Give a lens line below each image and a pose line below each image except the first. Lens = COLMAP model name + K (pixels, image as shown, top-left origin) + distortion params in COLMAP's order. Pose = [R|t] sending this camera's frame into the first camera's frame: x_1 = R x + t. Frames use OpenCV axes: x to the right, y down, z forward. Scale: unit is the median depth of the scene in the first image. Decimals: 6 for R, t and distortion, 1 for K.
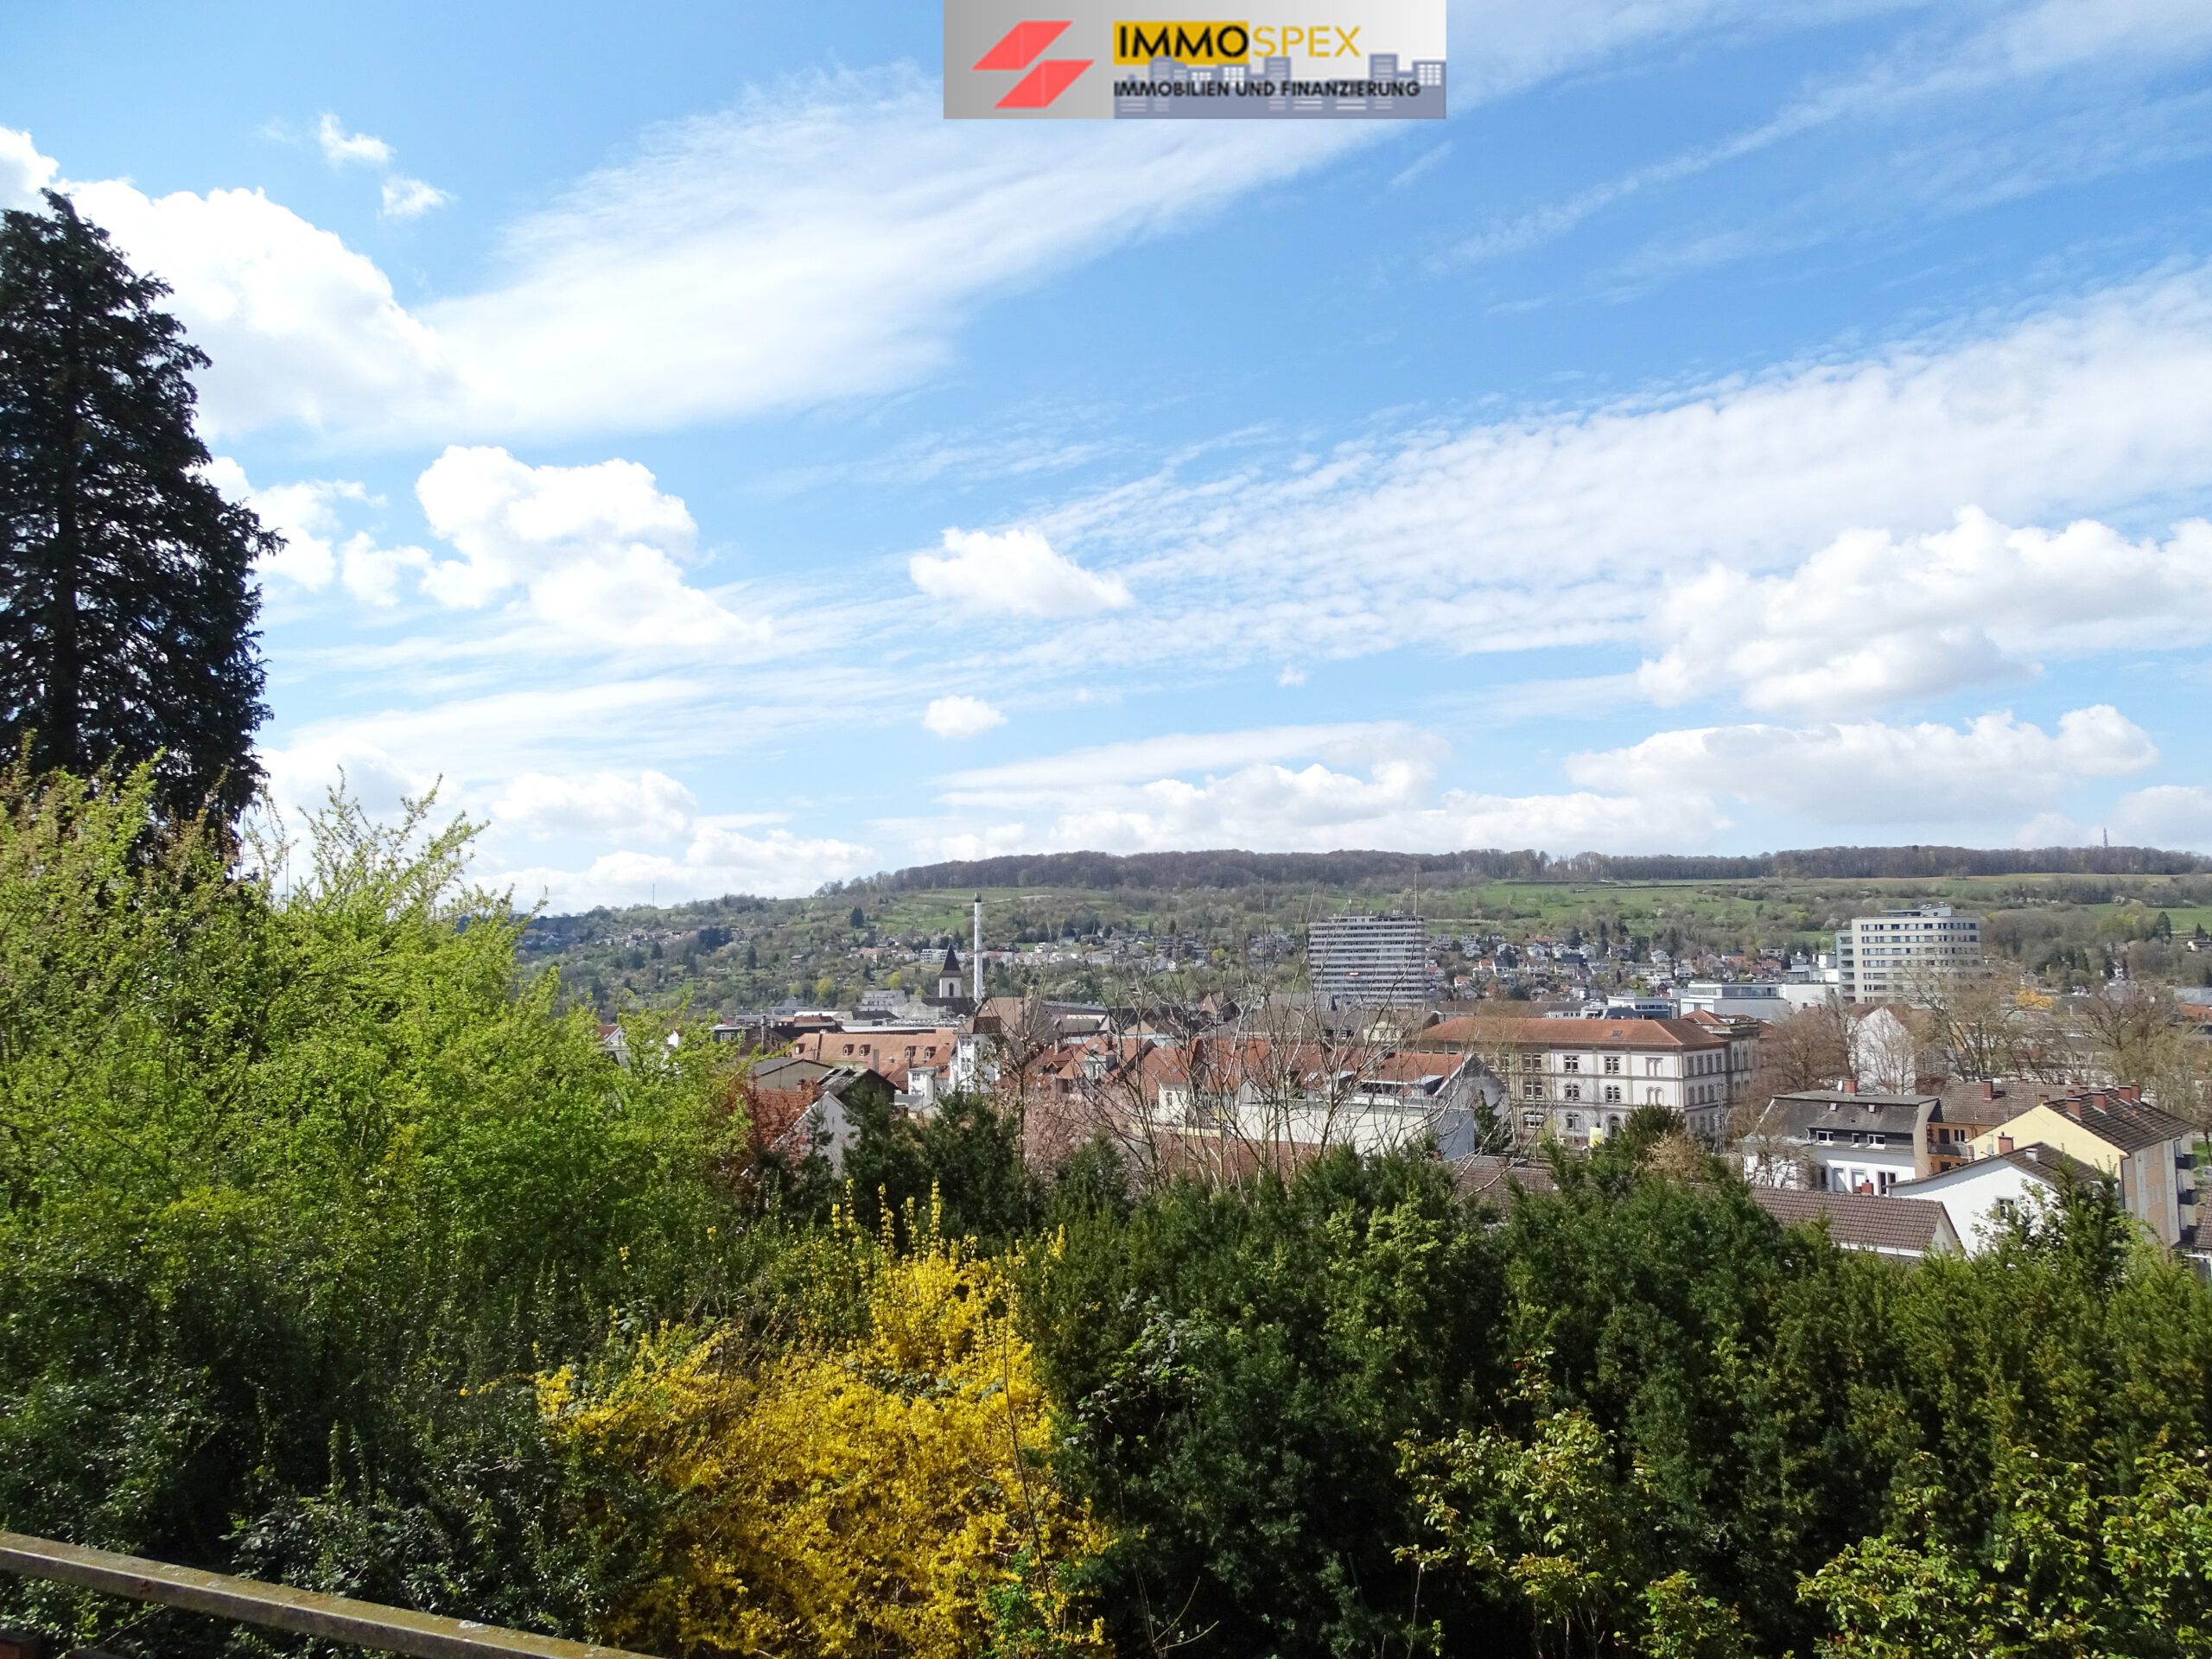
lens RADIAL K [[1564.3, 0, 1110.8], [0, 1564.3, 814.2], [0, 0, 1]] dist [-0.013645, 0.002508]
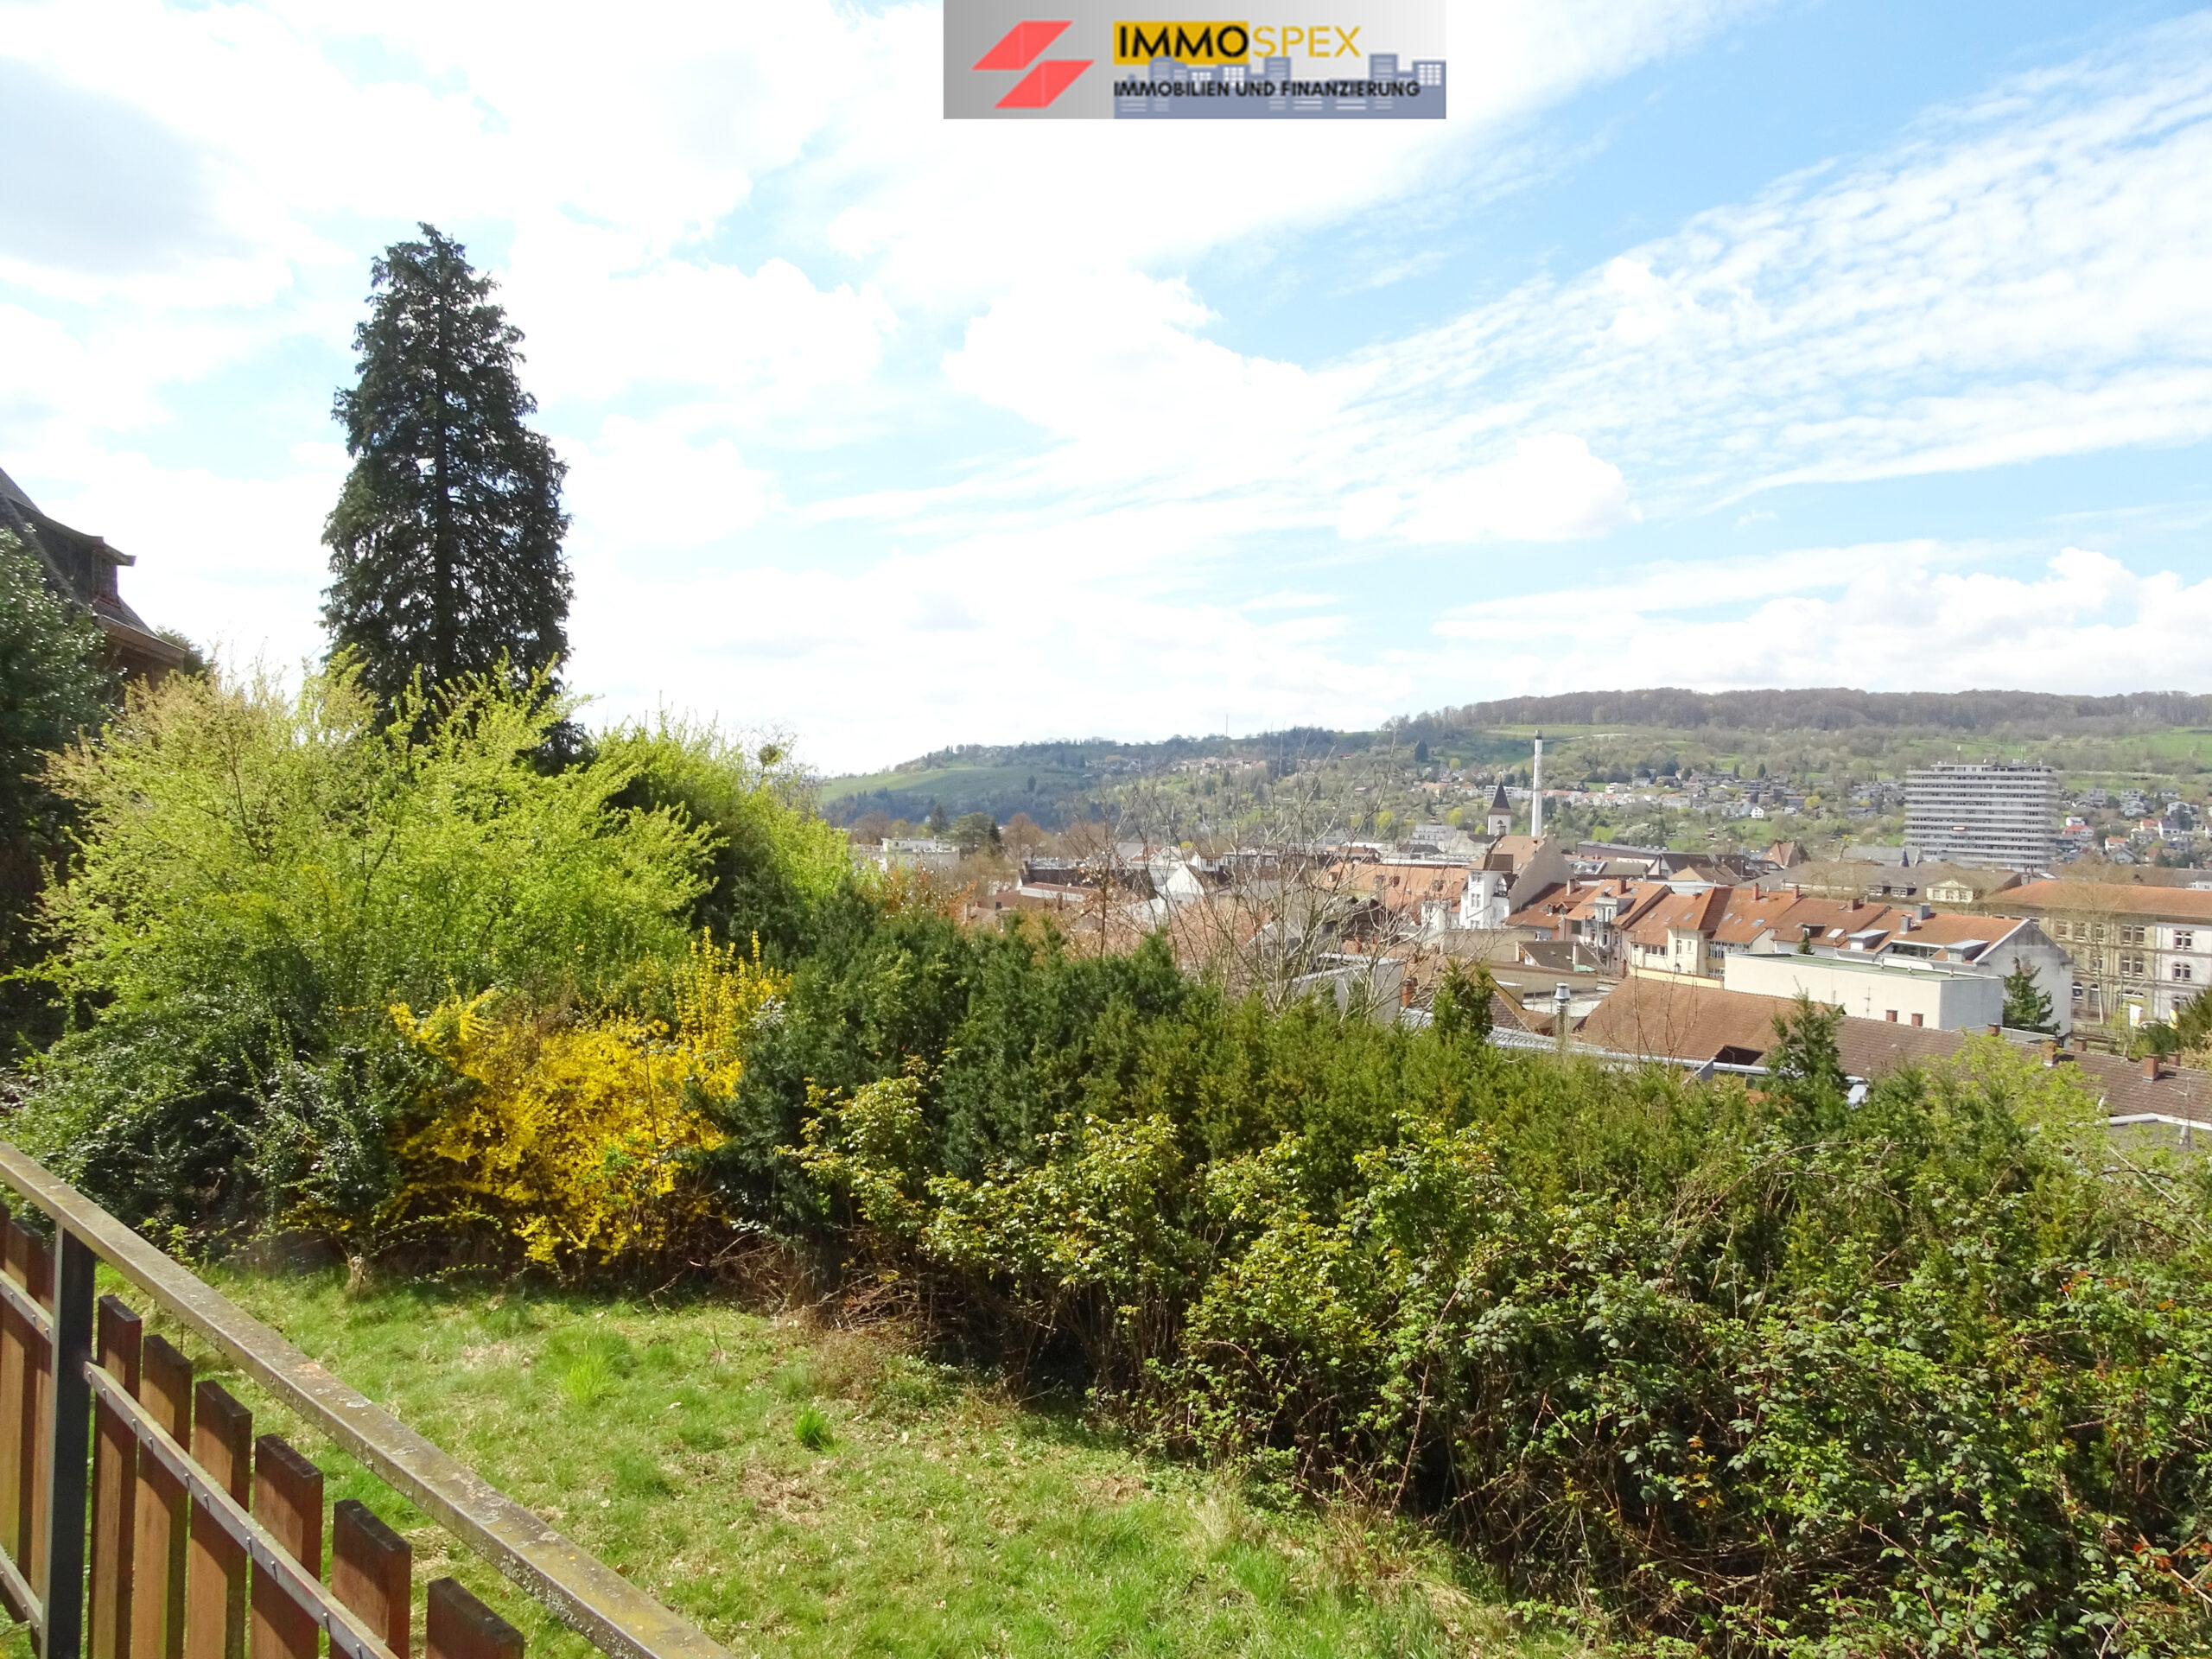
lens RADIAL K [[1564.3, 0, 1110.8], [0, 1564.3, 814.2], [0, 0, 1]] dist [-0.013645, 0.002508]
pose [[0.934634, 0.039272, -0.353436, 0.095366], [-0.001566, 0.994328, 0.106341, -0.003820], [0.355608, -0.098837, 0.929395, -0.033870]]
